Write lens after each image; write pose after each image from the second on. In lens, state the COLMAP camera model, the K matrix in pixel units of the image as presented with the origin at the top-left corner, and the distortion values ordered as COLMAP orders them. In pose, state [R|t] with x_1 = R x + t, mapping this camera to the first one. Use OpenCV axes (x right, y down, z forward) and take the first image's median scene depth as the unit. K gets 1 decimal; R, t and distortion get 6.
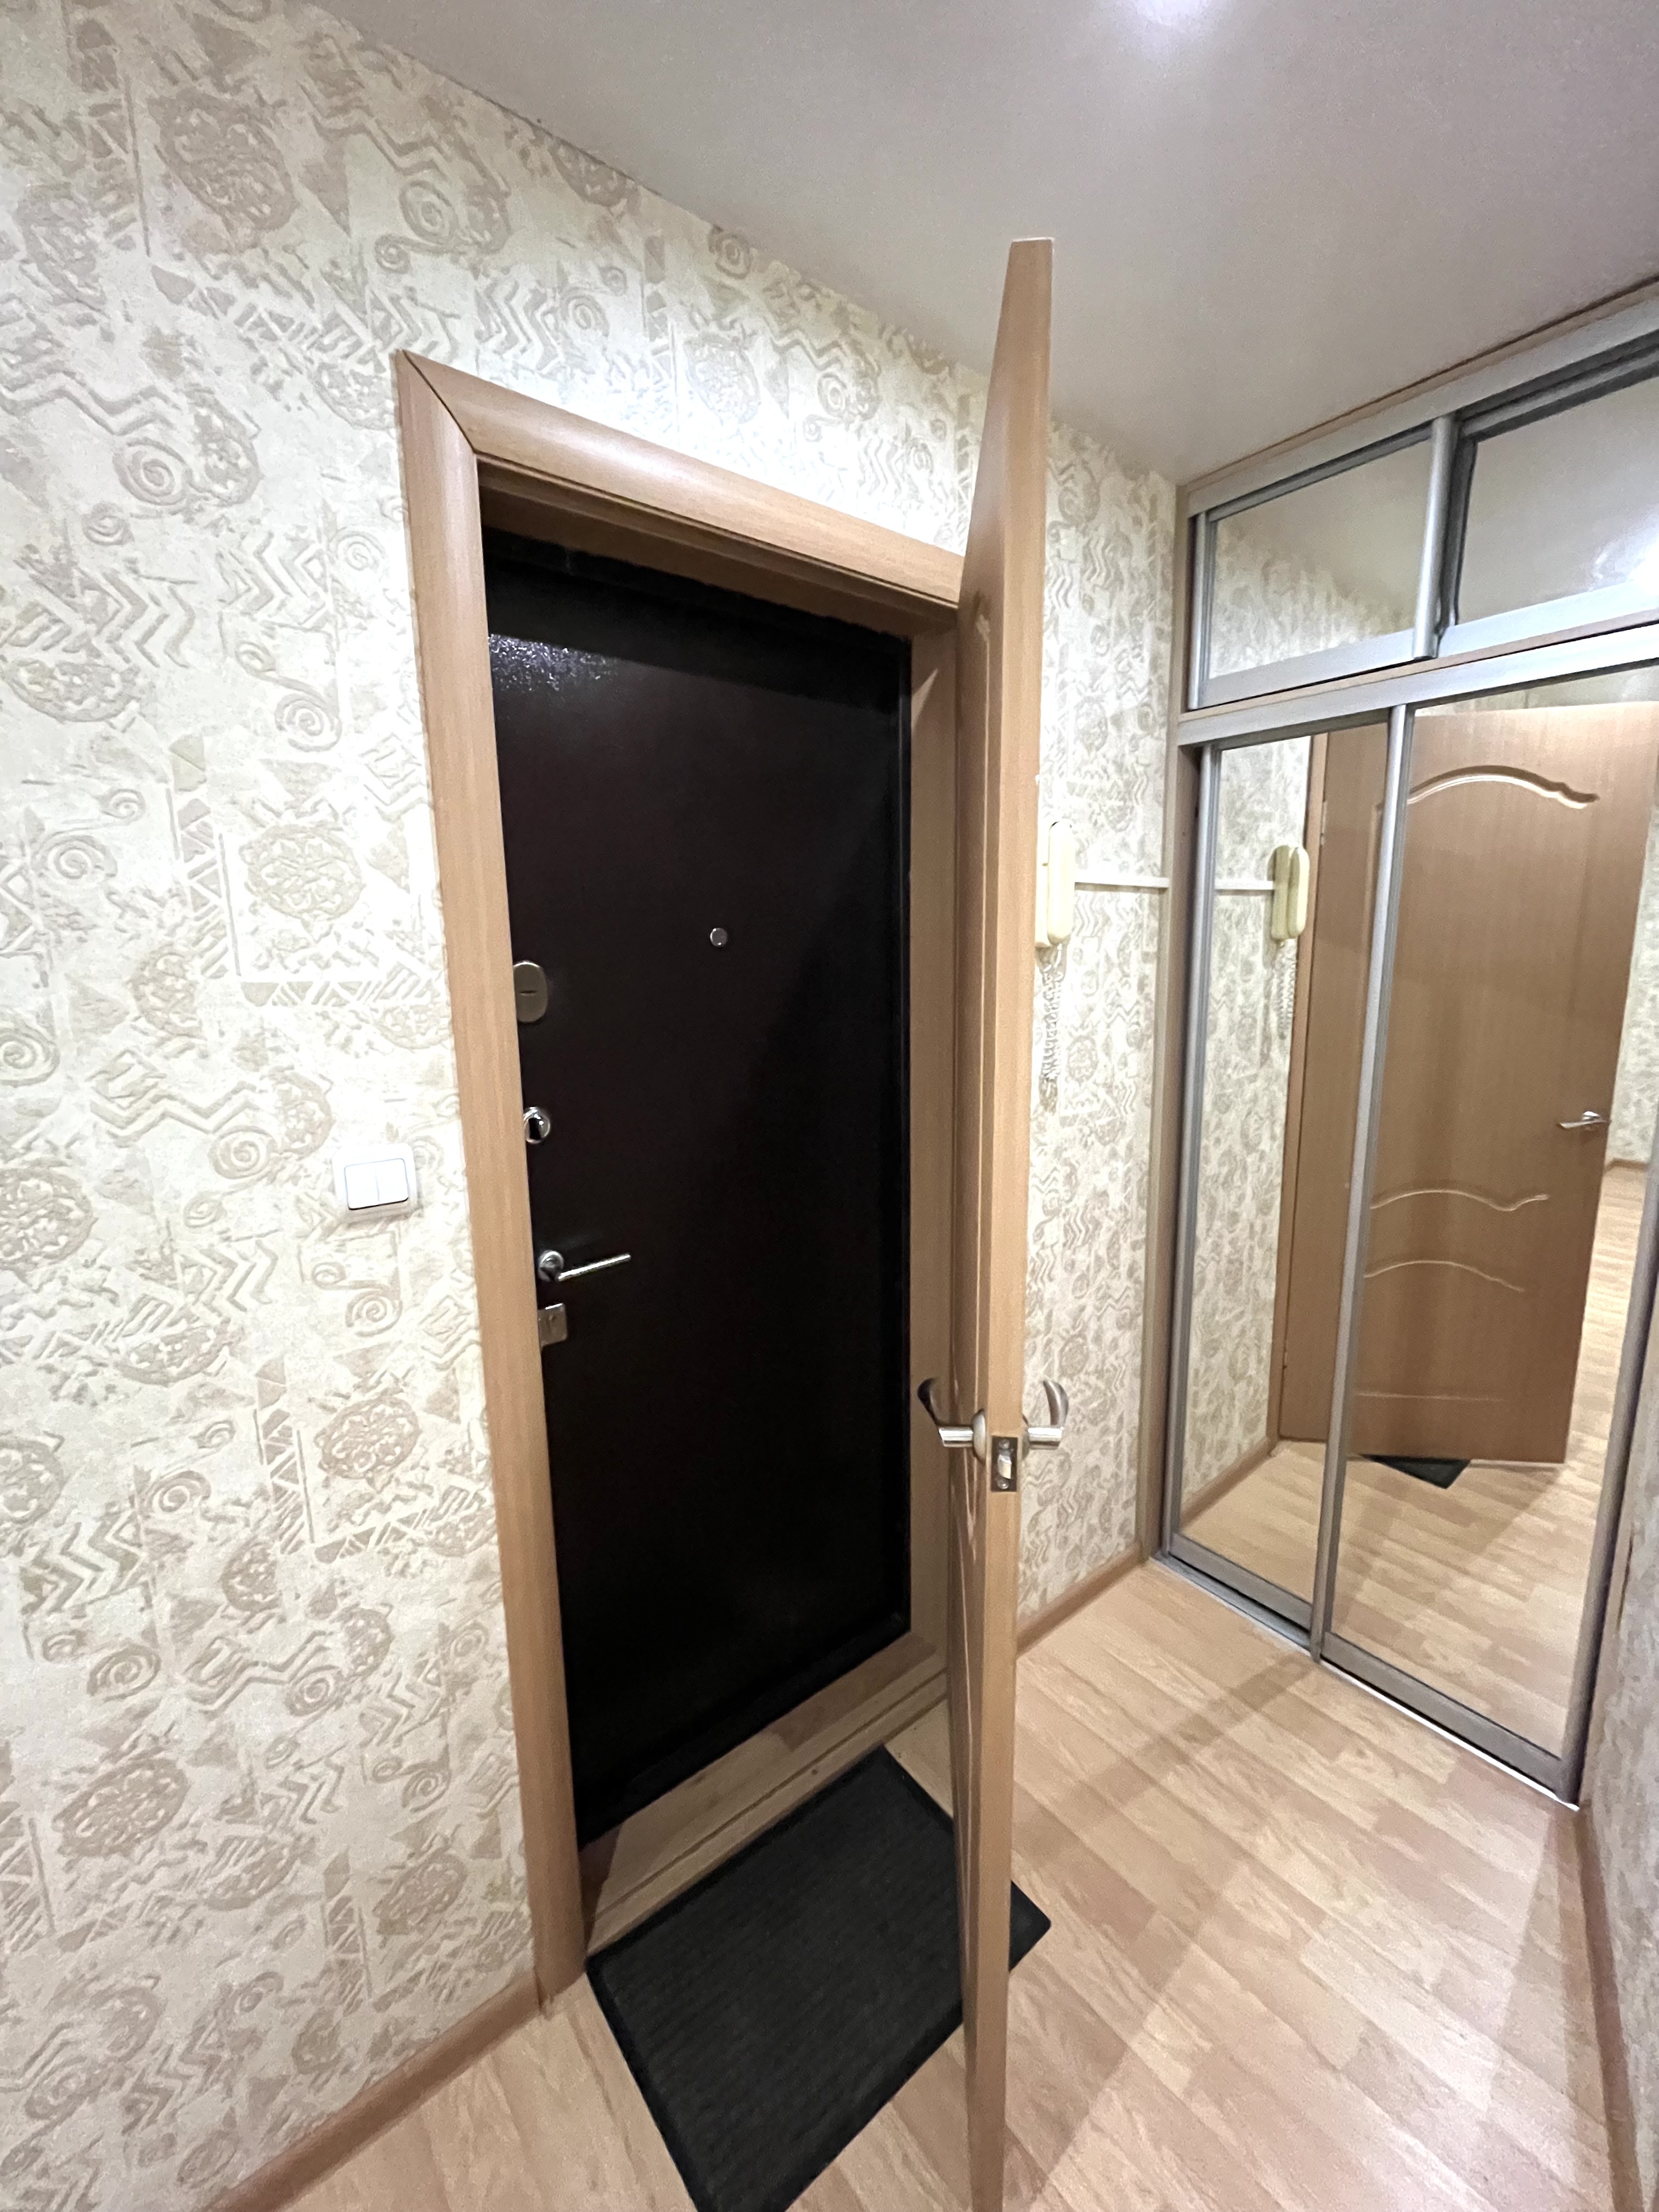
lens RADIAL K [[895.4, 0, 835.6], [0, 895.4, 1104.0], [0, 0, 1]] dist [-0.002046, 0.000583]
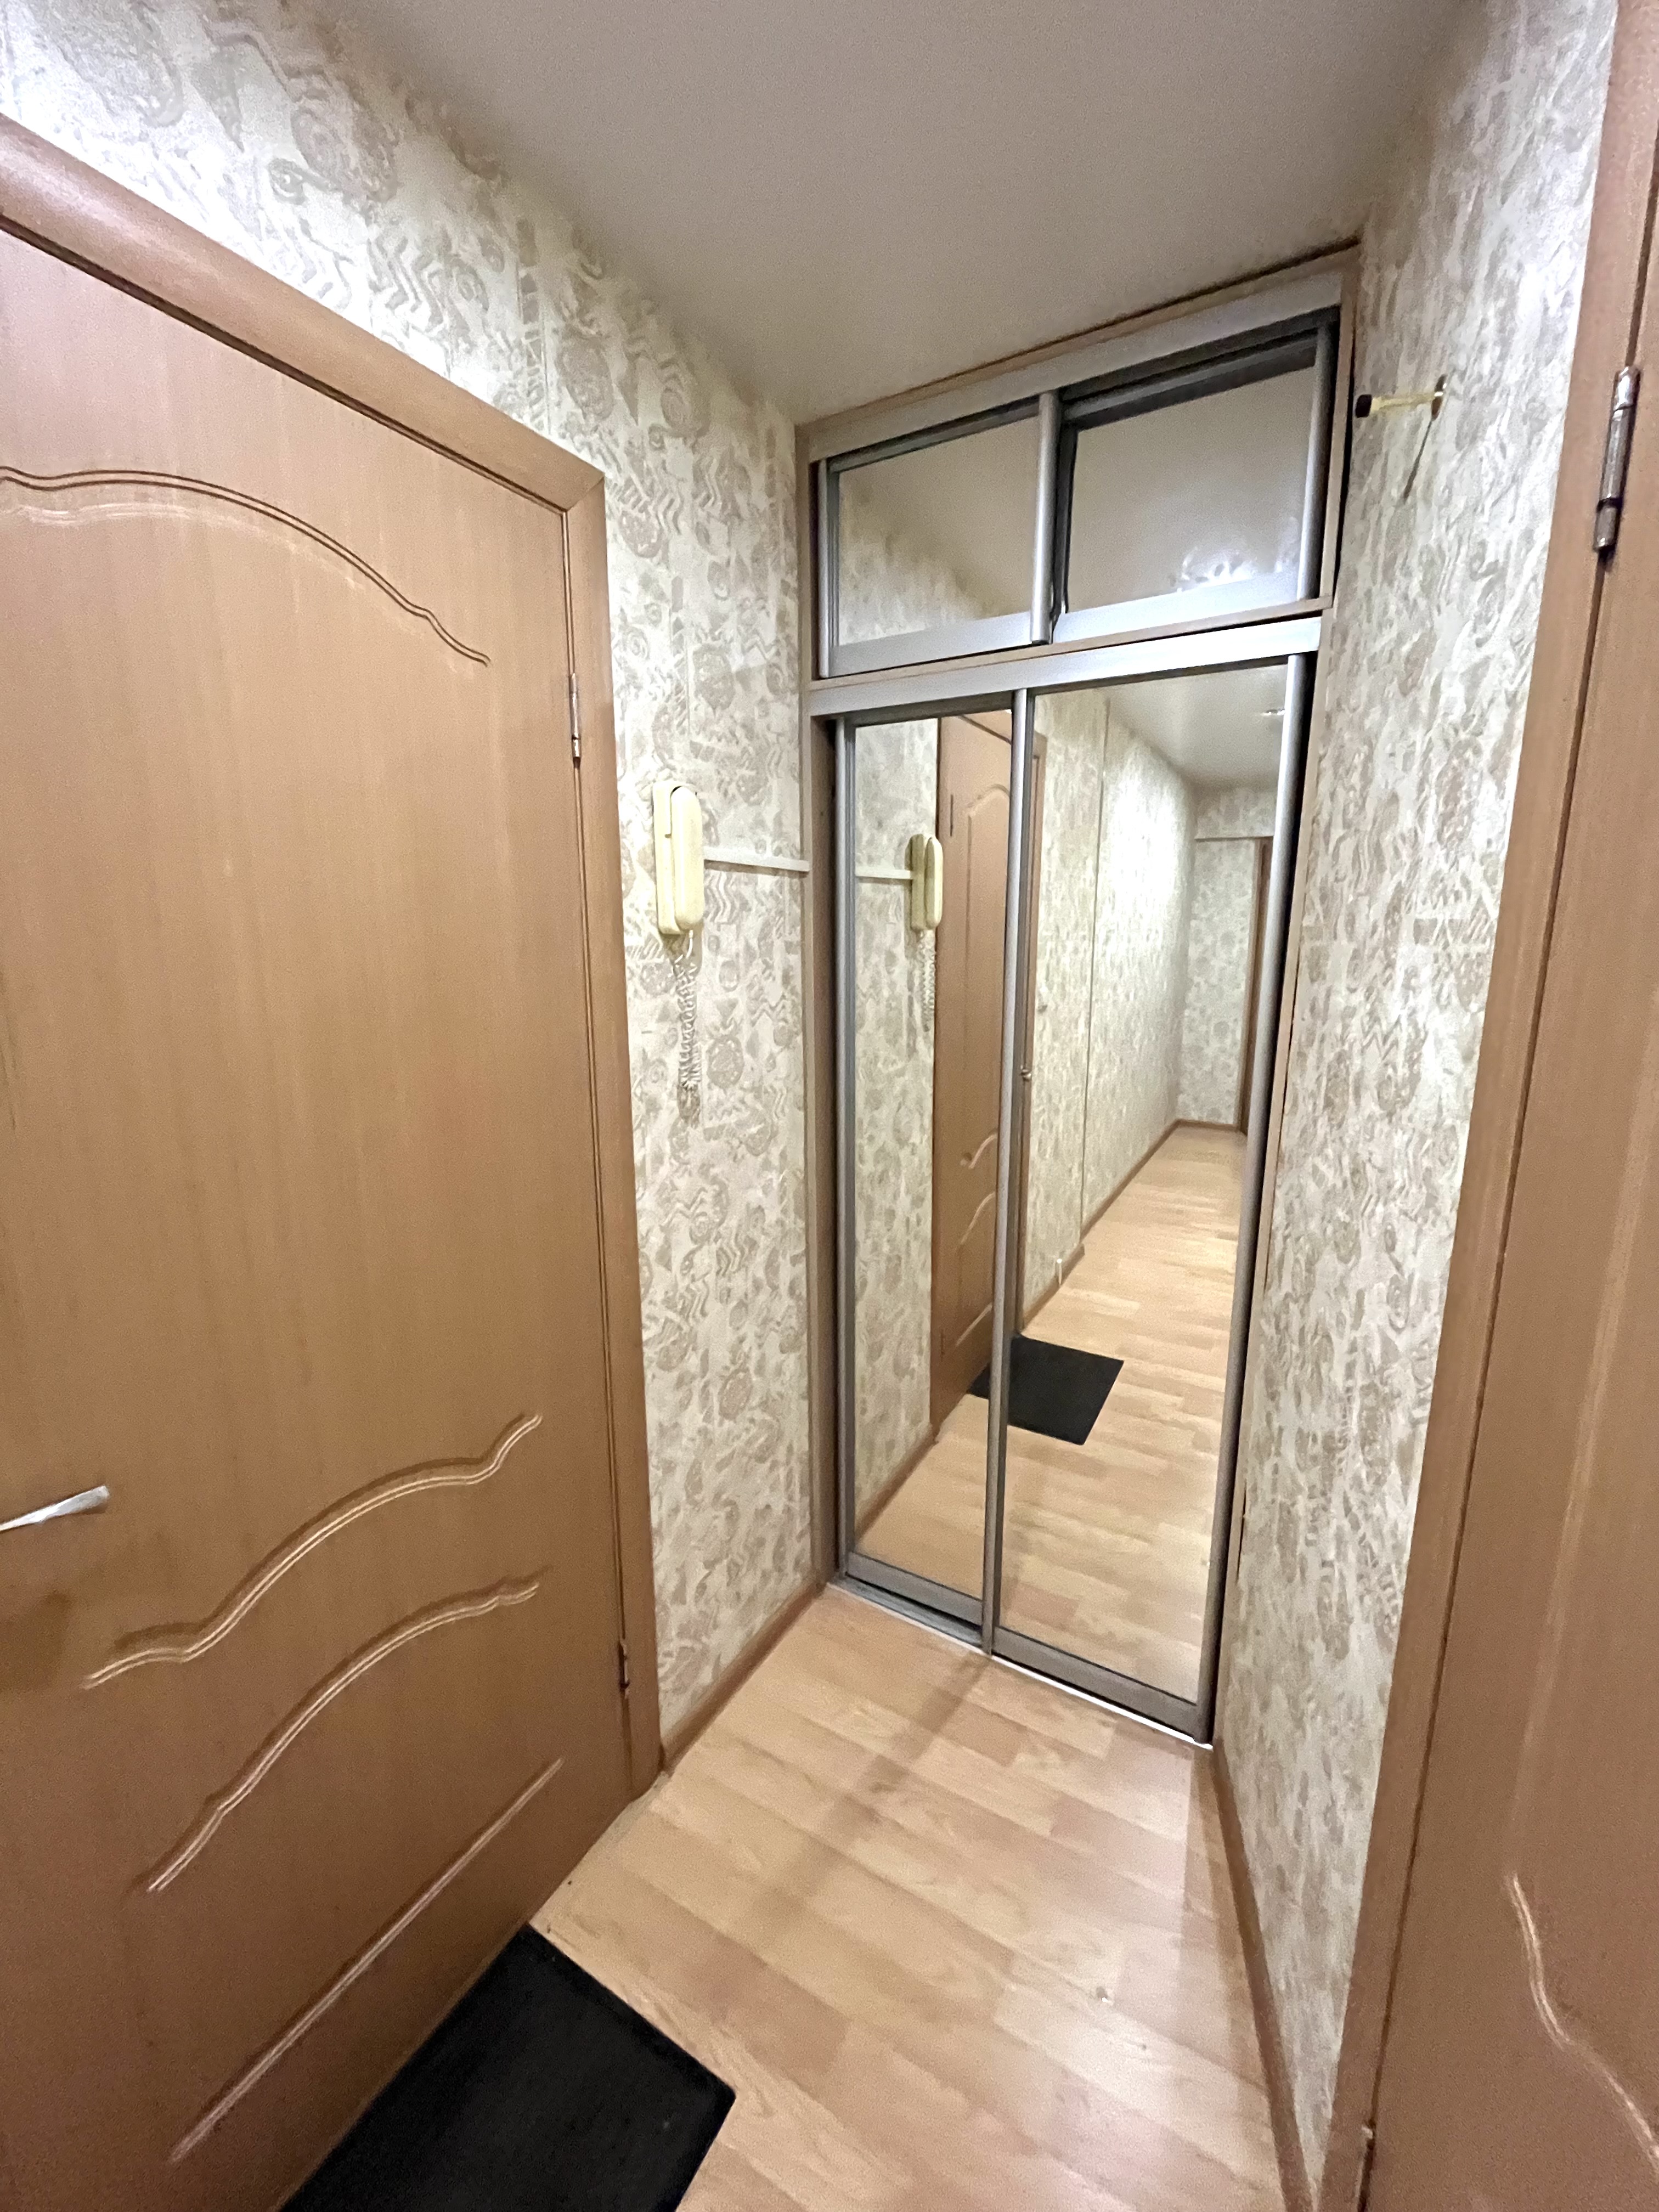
lens RADIAL K [[895.4, 0, 831.8], [0, 895.4, 1103.9], [0, 0, 1]] dist [-0.002046, 0.000583]
pose [[0.934341, -0.053490, 0.352343, 0.061001], [0.049516, 0.998567, 0.020289, -0.022429], [-0.352923, -0.001510, 0.935651, 0.140079]]
